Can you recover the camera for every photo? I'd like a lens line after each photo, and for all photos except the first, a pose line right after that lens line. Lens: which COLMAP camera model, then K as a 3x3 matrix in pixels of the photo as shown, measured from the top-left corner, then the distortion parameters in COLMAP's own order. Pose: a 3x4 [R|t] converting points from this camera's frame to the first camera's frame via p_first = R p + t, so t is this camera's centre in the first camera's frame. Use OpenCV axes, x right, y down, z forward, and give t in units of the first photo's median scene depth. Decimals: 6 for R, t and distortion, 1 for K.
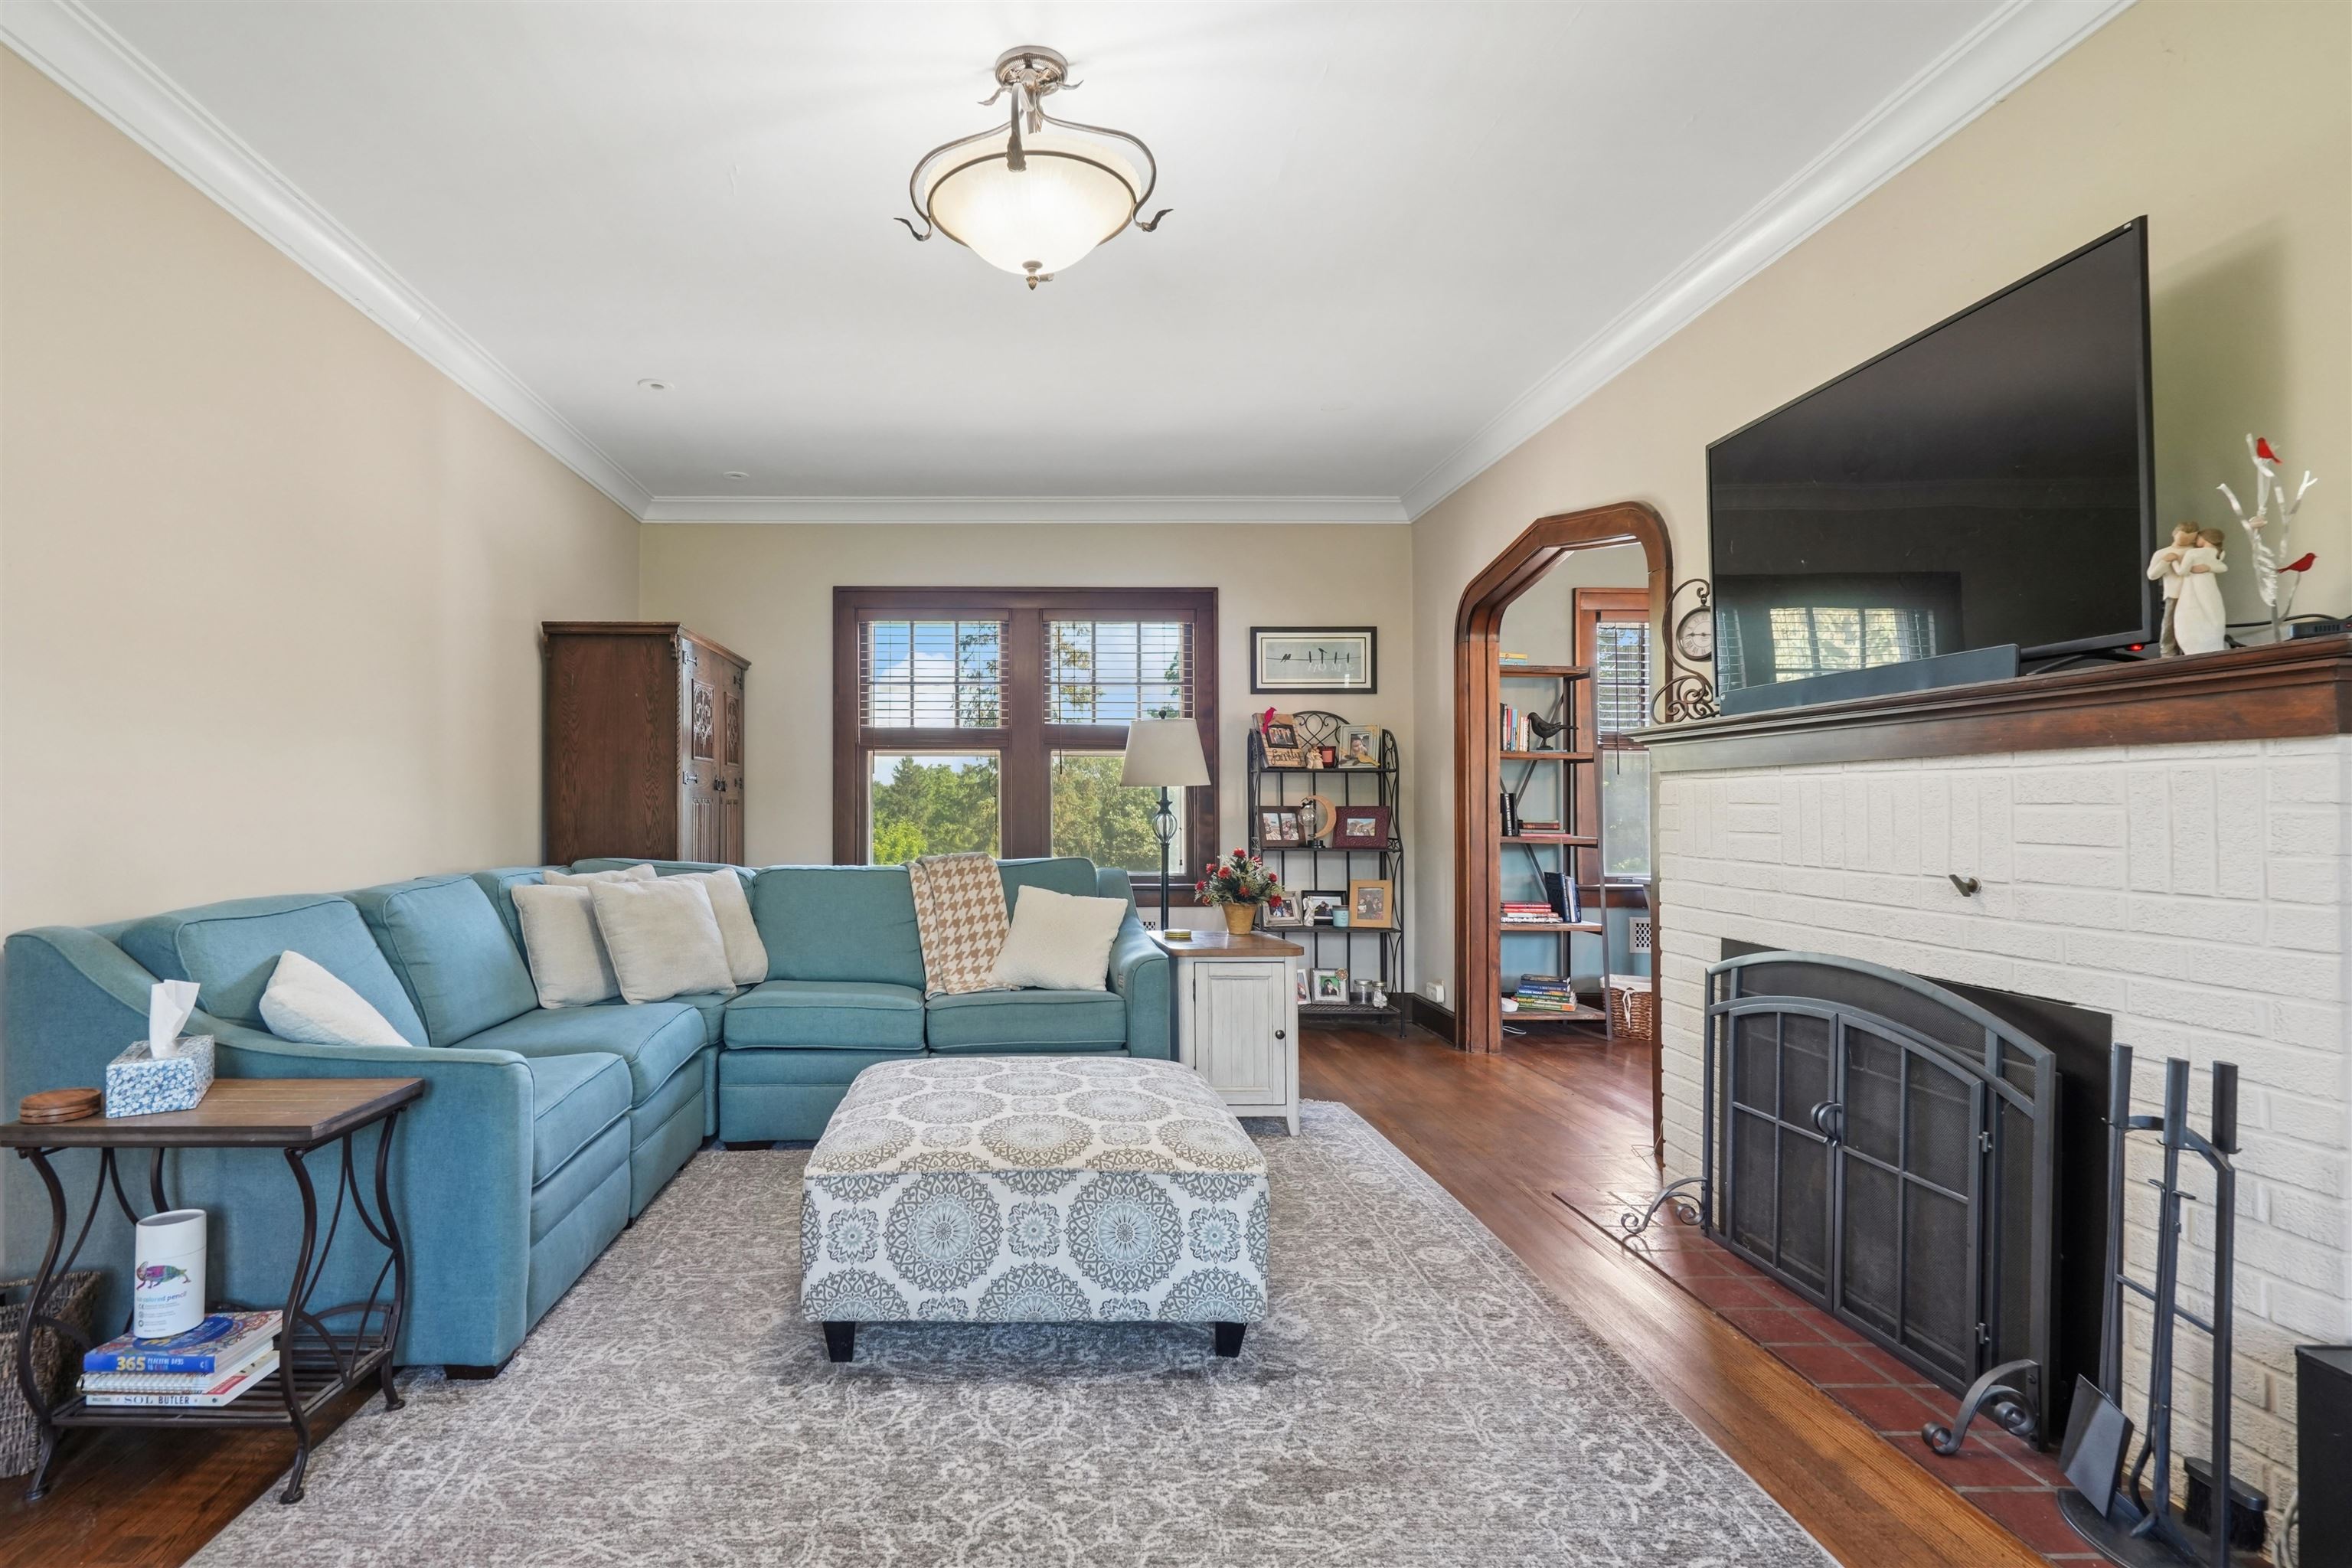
lens RADIAL K [[1155.9, 0, 1175.2], [0, 1155.9, 810.2], [0, 0, 1]] dist [-0.005925, 0.000632]
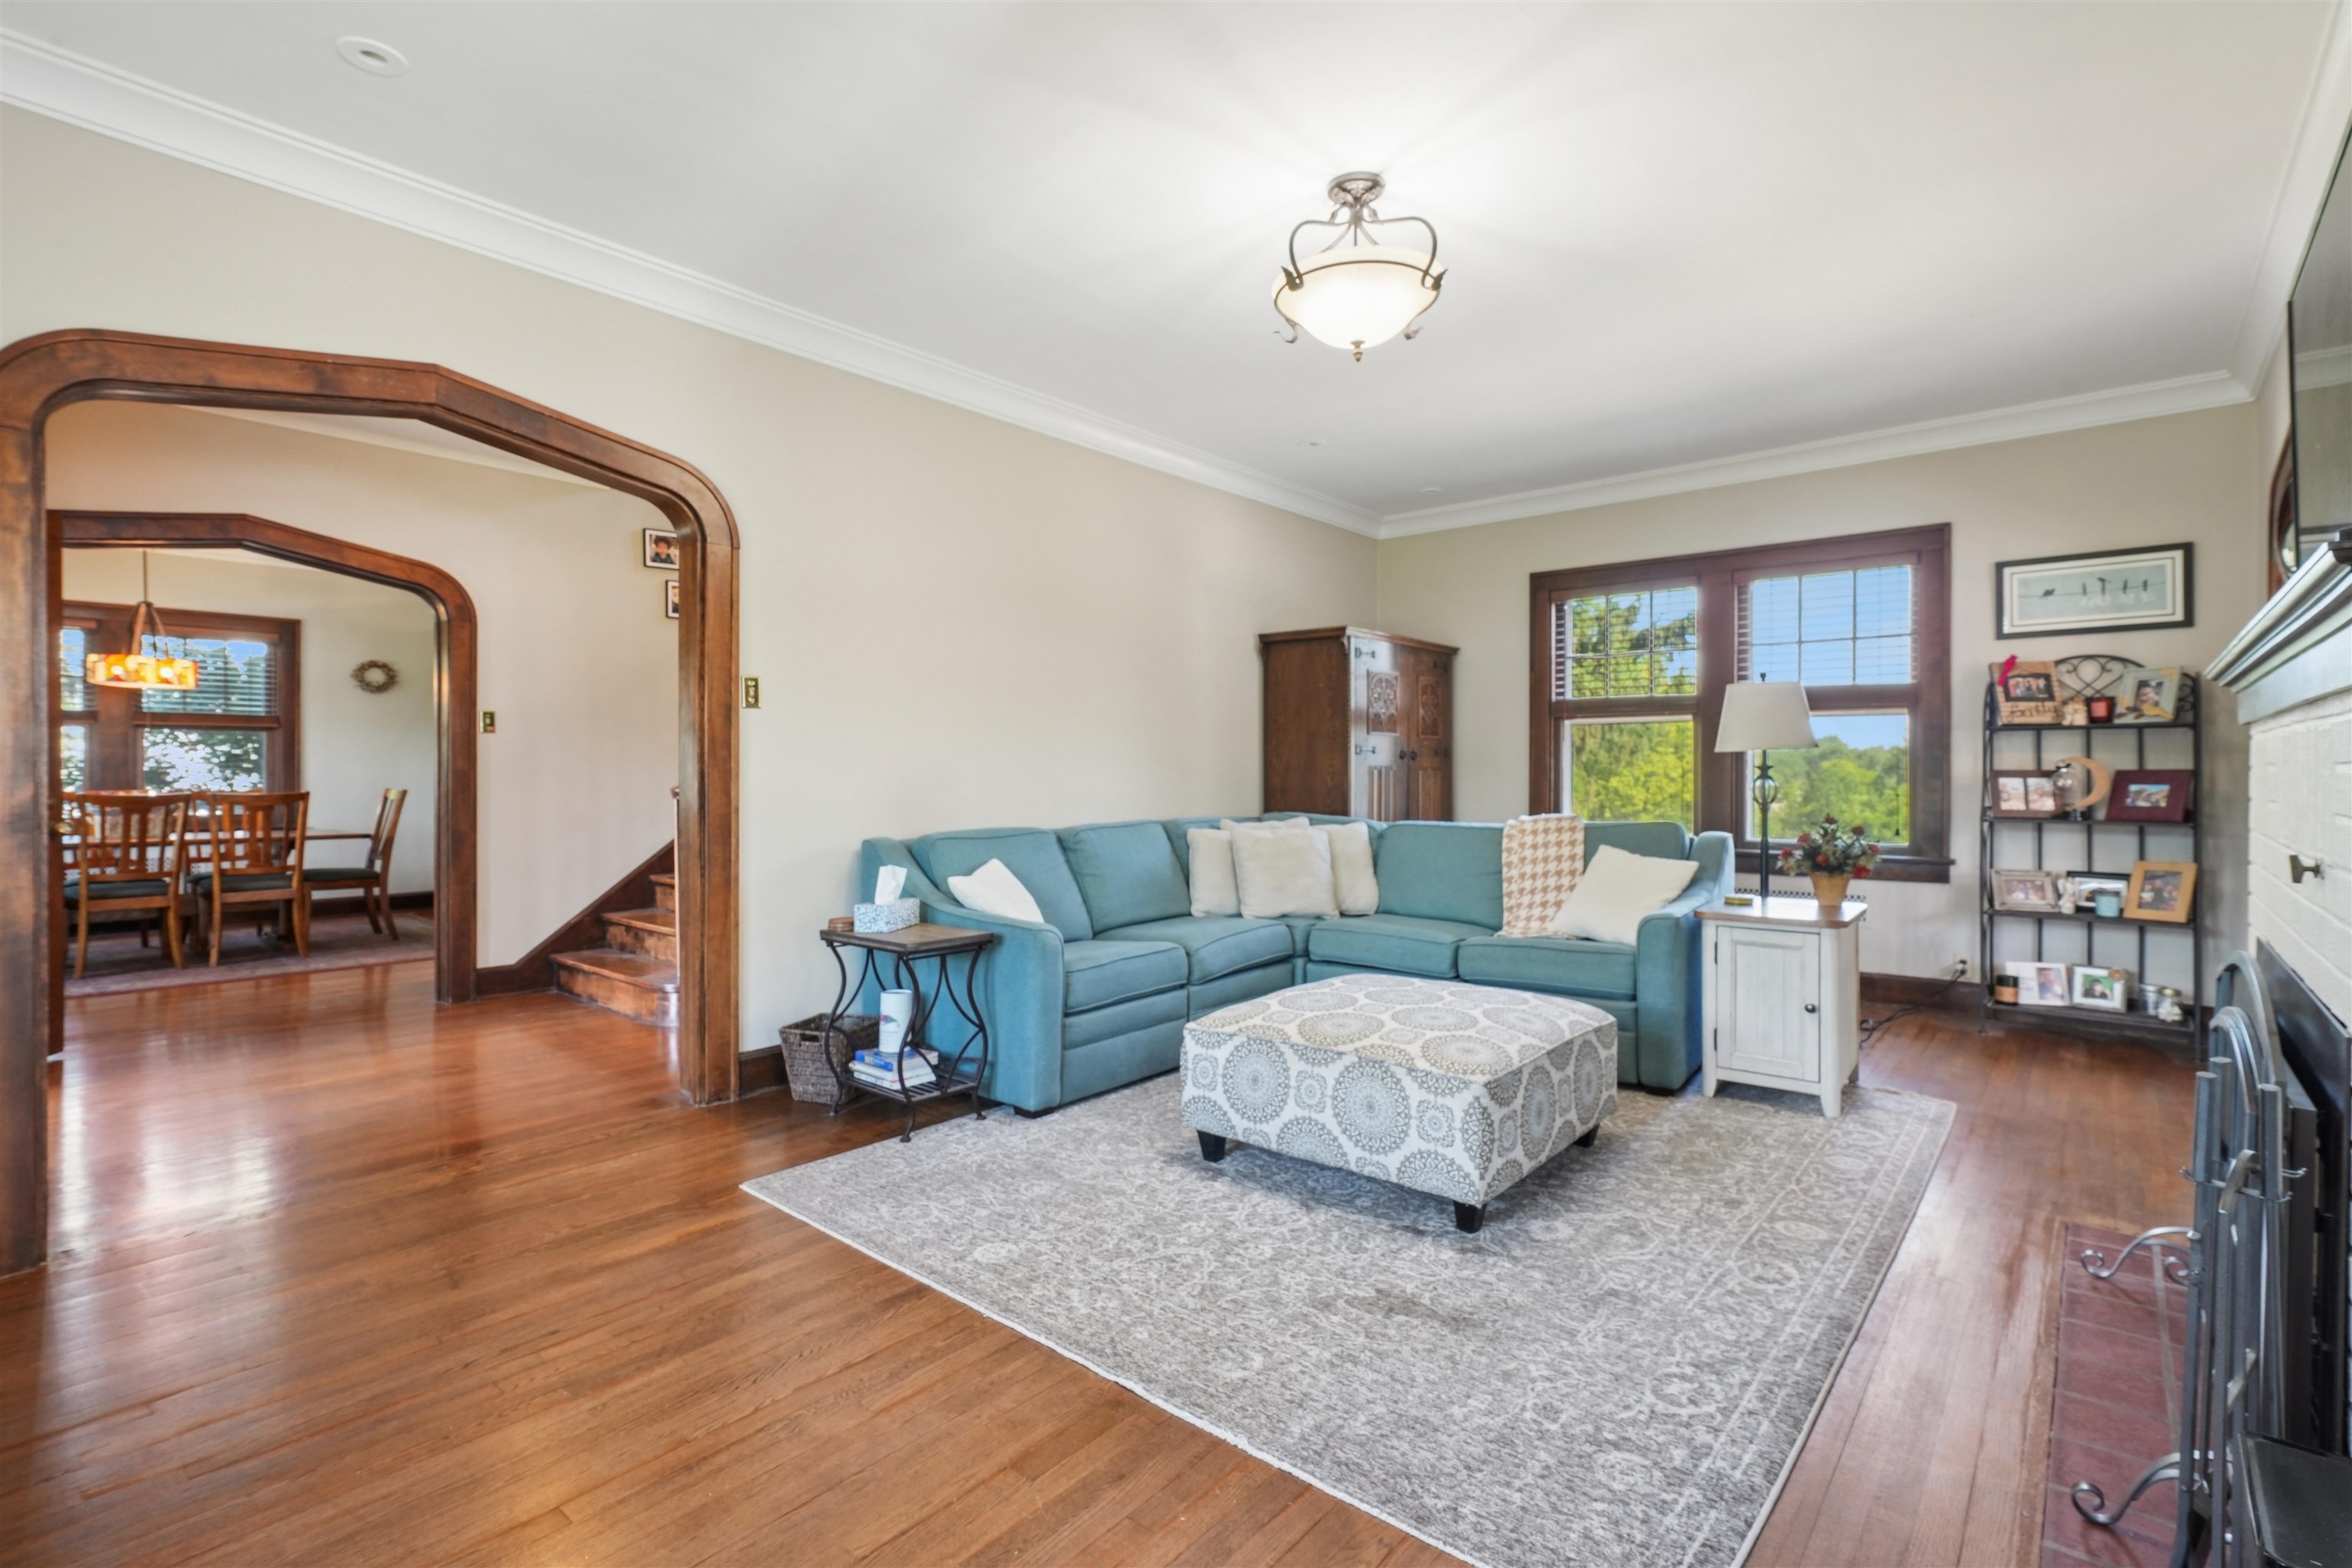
lens RADIAL K [[1082.5, 0, 1180.3], [0, 1082.5, 795.3], [0, 0, 1]] dist [-0.020147, 0.011663]
pose [[0.761873, 0.010458, -0.647642, 0.287430], [0.001299, 0.999843, 0.017673, 0.000863], [0.647725, -0.014306, 0.761740, -0.018281]]
